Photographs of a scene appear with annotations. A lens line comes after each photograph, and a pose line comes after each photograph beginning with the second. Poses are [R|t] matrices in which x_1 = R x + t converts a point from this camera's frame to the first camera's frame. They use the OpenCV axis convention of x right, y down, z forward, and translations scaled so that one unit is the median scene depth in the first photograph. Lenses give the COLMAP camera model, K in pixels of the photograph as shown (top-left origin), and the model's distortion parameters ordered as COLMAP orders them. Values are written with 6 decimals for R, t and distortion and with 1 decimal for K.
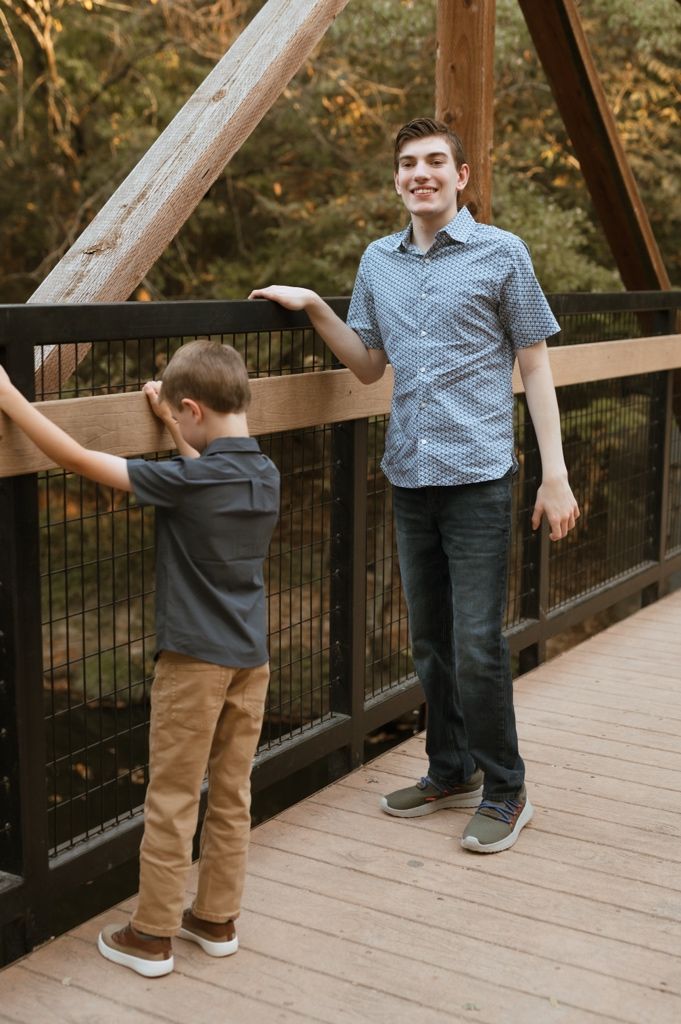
lens RADIAL K [[1442.1, 0, 316.1], [0, 1442.1, 509.5], [0, 0, 1]] dist [-0.015373, 0.015258]
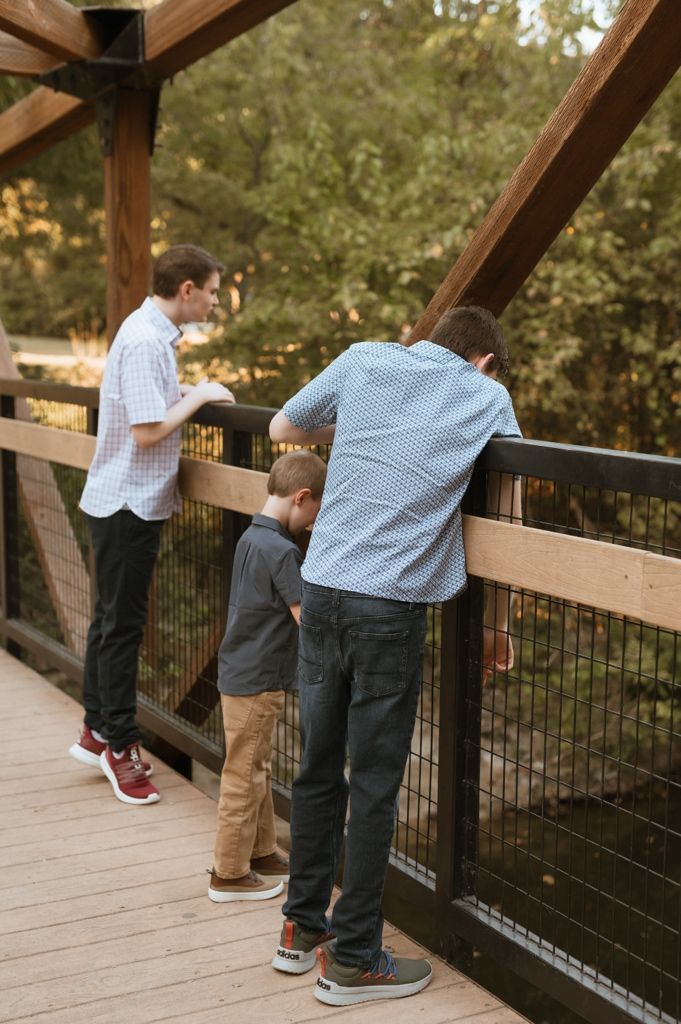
lens RADIAL K [[1446.1, 0, 343.5], [0, 1446.1, 523.6], [0, 0, 1]] dist [0.037332, -0.097432]
pose [[-0.485191, 0.109390, -0.867539, 0.983997], [-0.154318, 0.965859, 0.208093, -0.313710], [0.860683, 0.234842, -0.451746, 1.577718]]
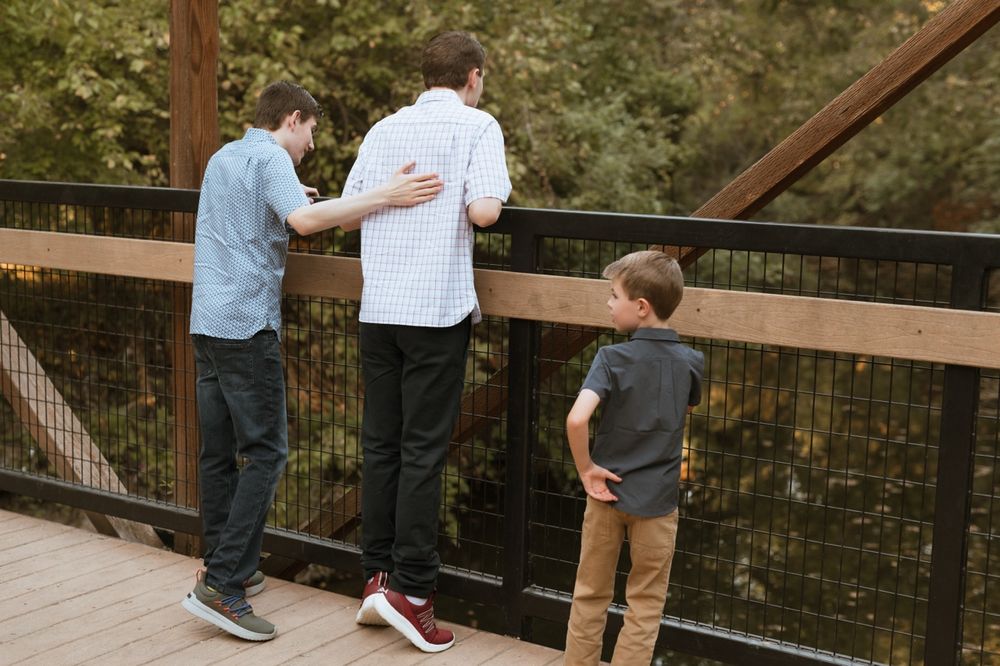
lens RADIAL K [[1408.3, 0, 500.0], [0, 1408.3, 333.0], [0, 0, 1]] dist [-0.015373, 0.015258]
pose [[-0.004707, 0.138494, -0.990352, 1.078917], [-0.186132, 0.972935, 0.136943, -0.178567], [0.982513, 0.184981, 0.021199, 0.808289]]
